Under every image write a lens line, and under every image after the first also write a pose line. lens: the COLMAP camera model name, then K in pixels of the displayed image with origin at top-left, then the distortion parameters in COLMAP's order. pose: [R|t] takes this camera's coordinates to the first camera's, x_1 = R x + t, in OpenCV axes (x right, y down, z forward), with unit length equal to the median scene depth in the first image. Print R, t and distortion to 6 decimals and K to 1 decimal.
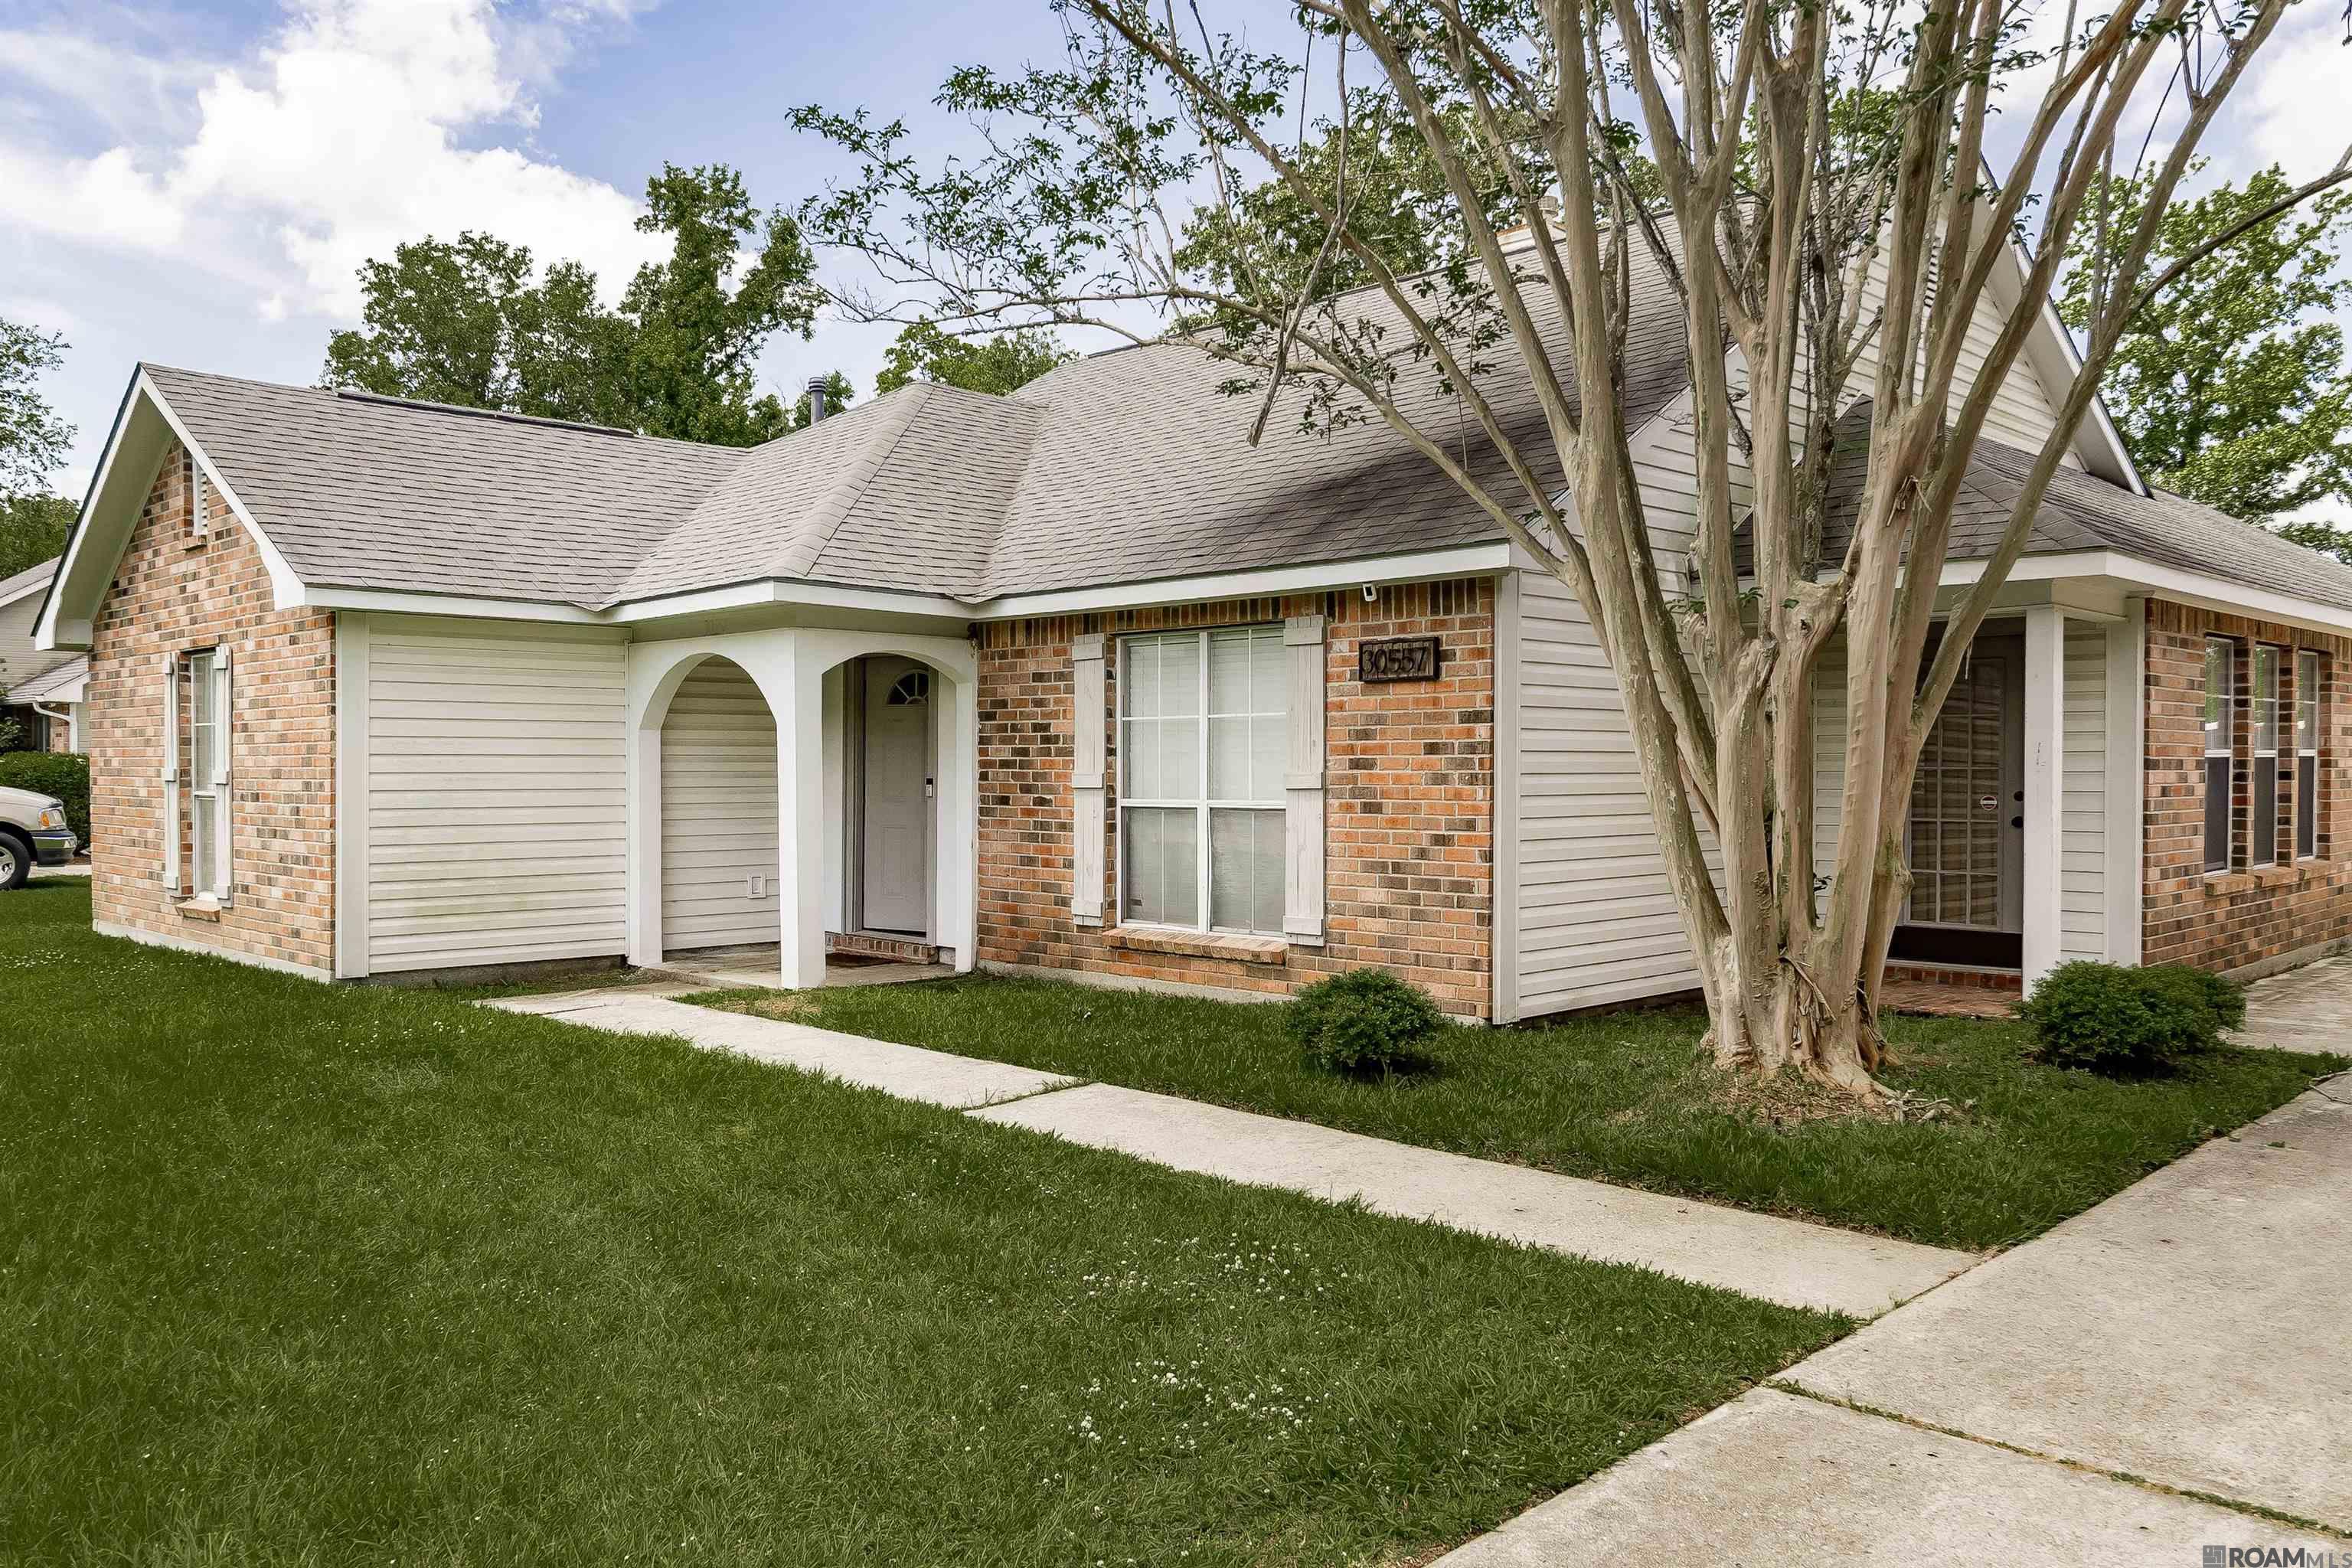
lens RADIAL K [[1807.1, 0, 1153.6], [0, 1807.1, 794.9], [0, 0, 1]] dist [-0.004150, 0.004713]
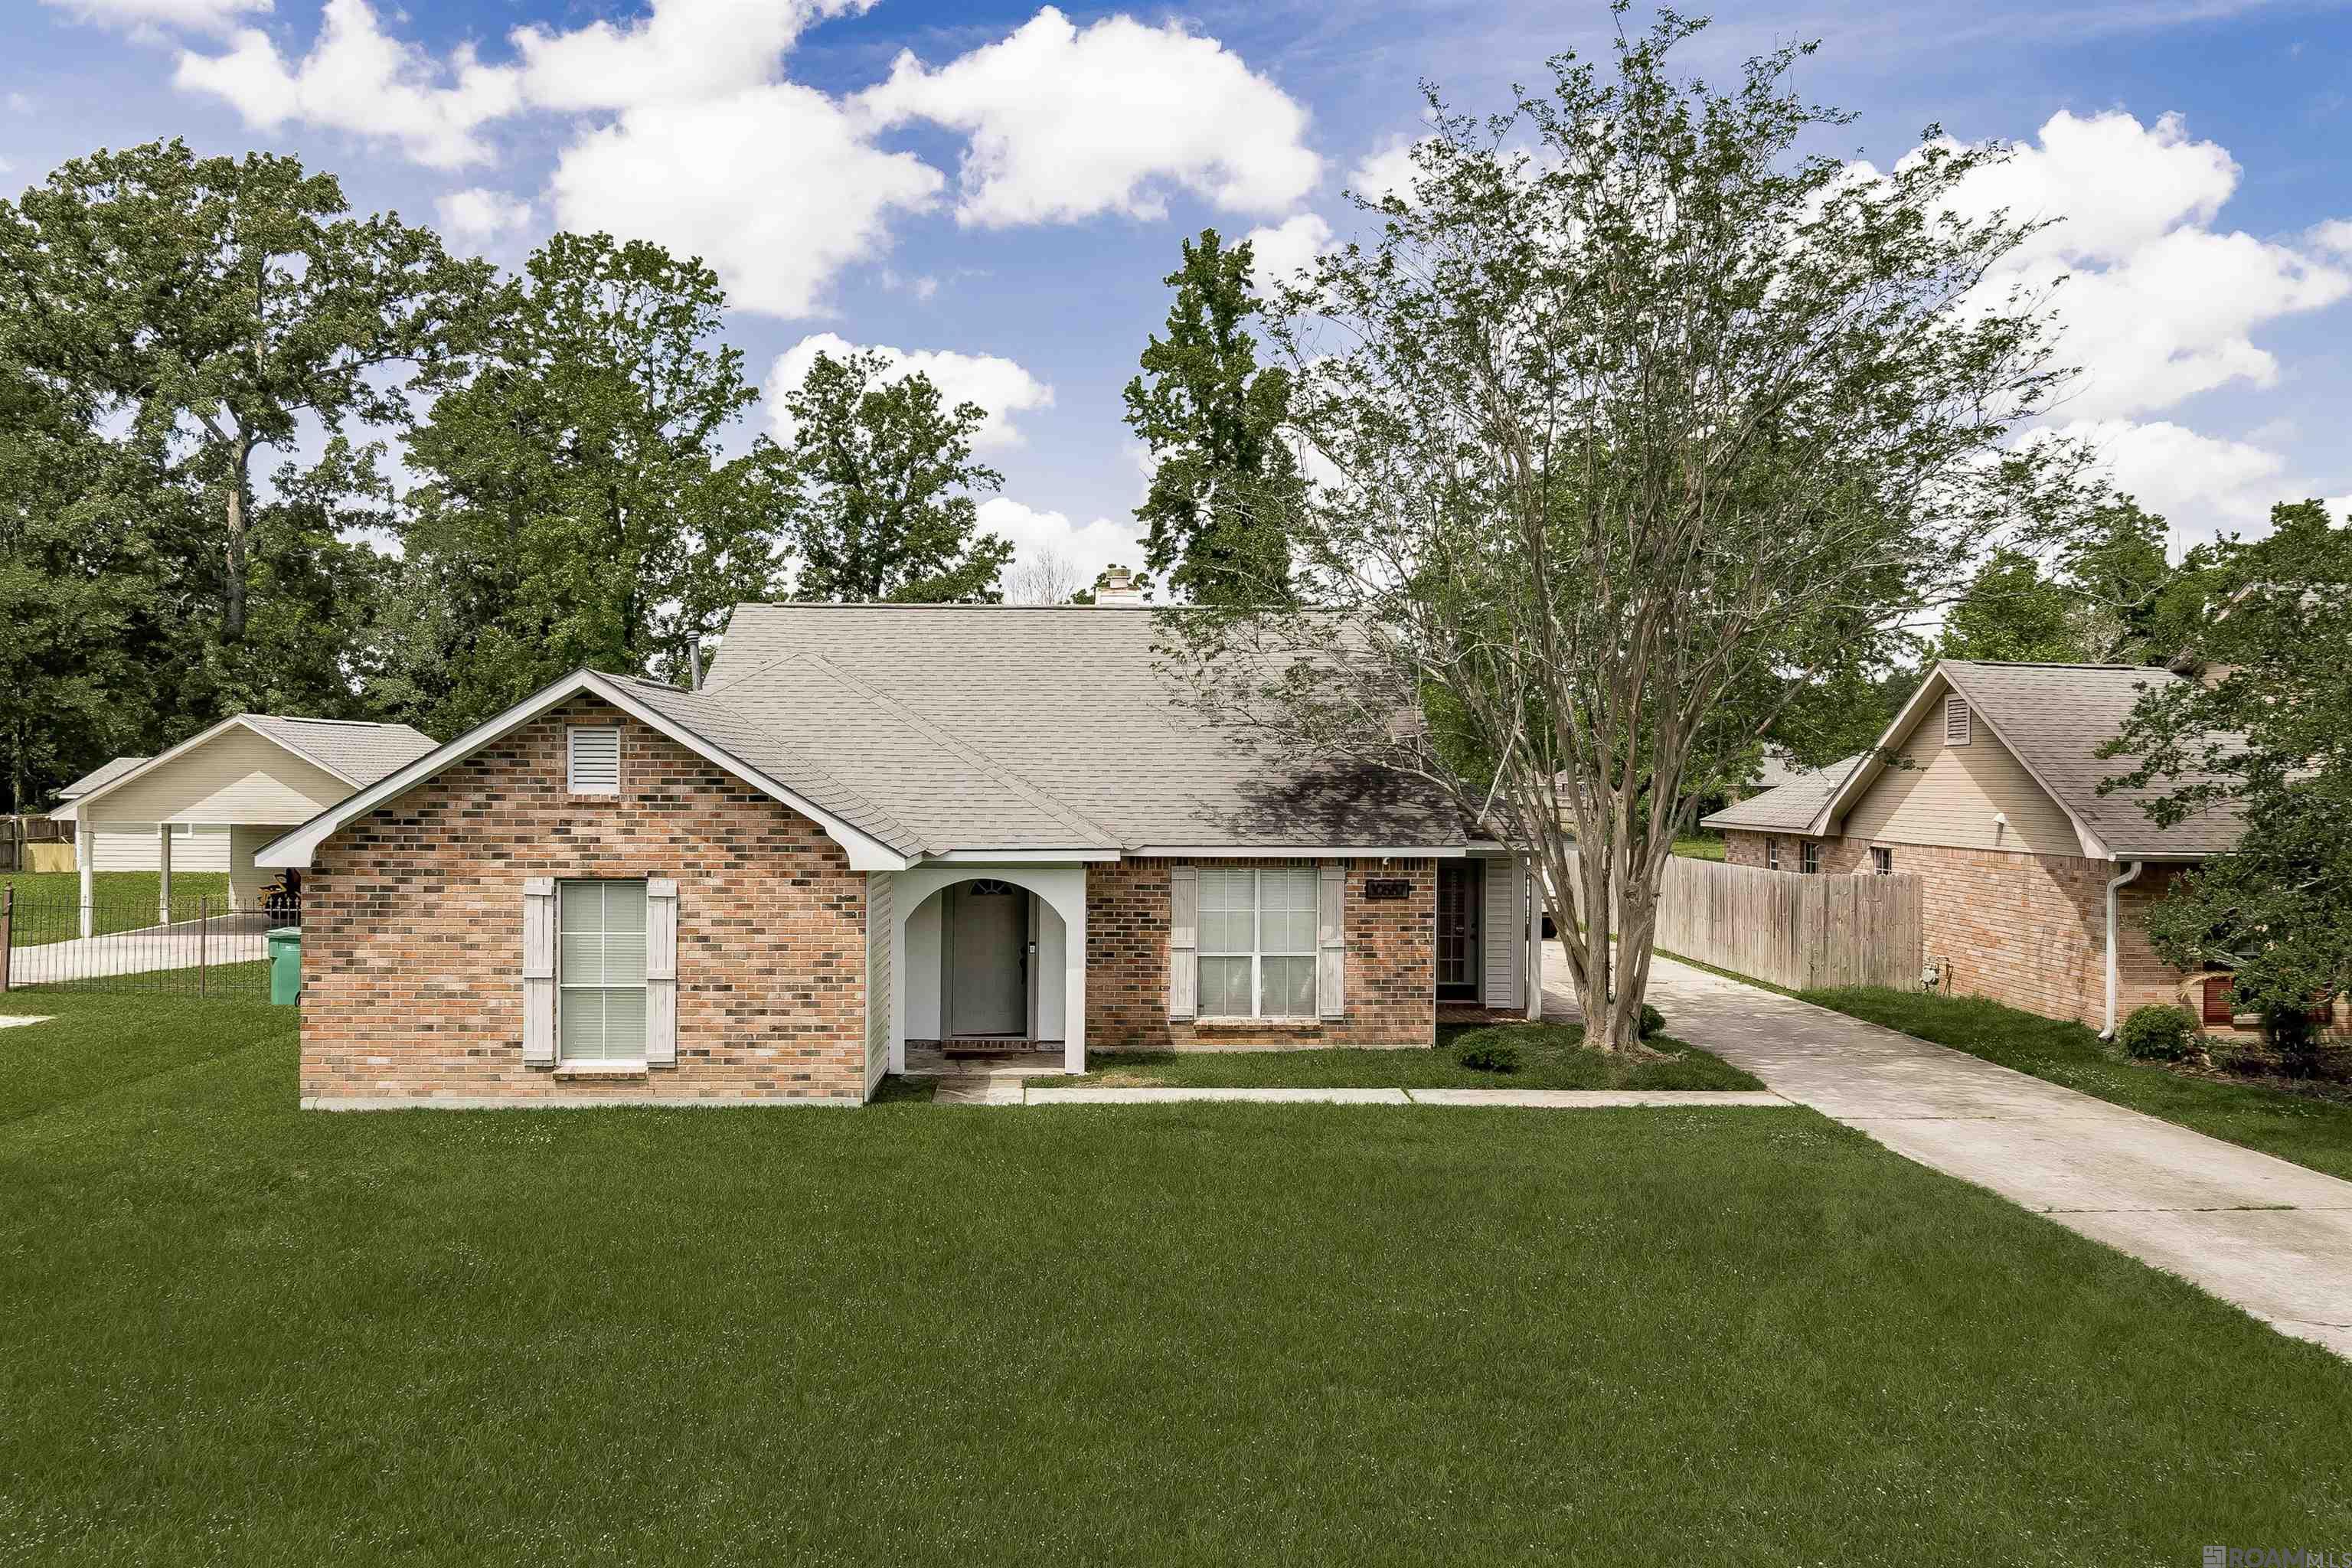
lens RADIAL K [[1807.1, 0, 1177.3], [0, 1807.1, 782.7], [0, 0, 1]] dist [-0.004150, 0.004713]
pose [[0.664215, 0.000693, 0.747541, -1.390349], [0.004562, 0.999977, -0.004980, -0.159664], [-0.747527, 0.006718, 0.664197, -0.236386]]
